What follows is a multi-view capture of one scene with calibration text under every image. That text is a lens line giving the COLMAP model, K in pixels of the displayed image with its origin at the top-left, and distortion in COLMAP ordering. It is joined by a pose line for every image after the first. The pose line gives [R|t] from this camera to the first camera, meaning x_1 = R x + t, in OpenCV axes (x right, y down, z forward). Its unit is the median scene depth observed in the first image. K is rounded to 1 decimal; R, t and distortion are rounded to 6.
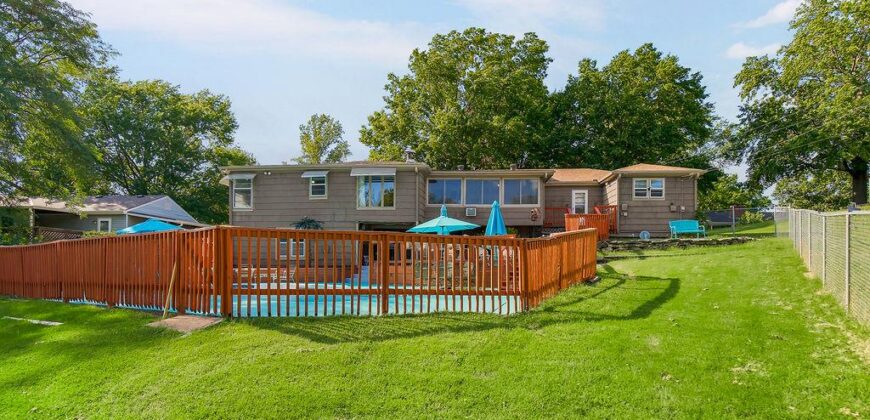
lens RADIAL K [[439.1, 0, 436.1], [0, 439.1, 223.9], [0, 0, 1]] dist [-0.000683, -0.000085]
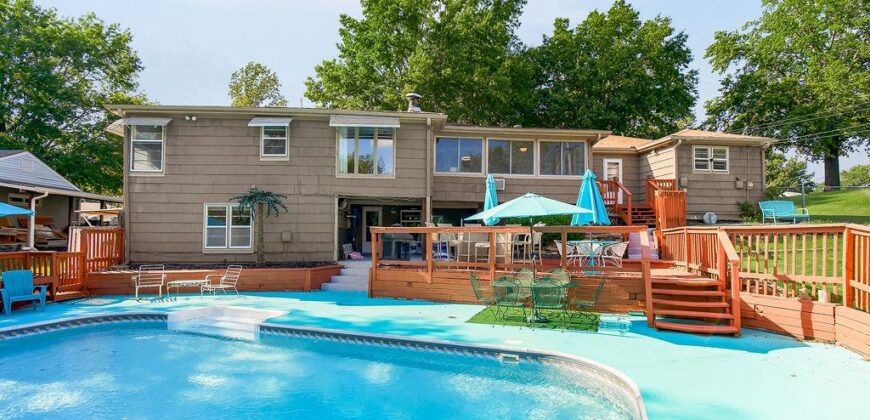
lens RADIAL K [[424.5, 0, 434.5], [0, 424.5, 200.7], [0, 0, 1]] dist [0.010408, 0.000485]
pose [[0.984929, 0.012504, 0.172505, -0.133909], [-0.015315, 0.999771, 0.014974, -0.008699], [-0.172278, -0.017390, 0.984895, 0.311684]]
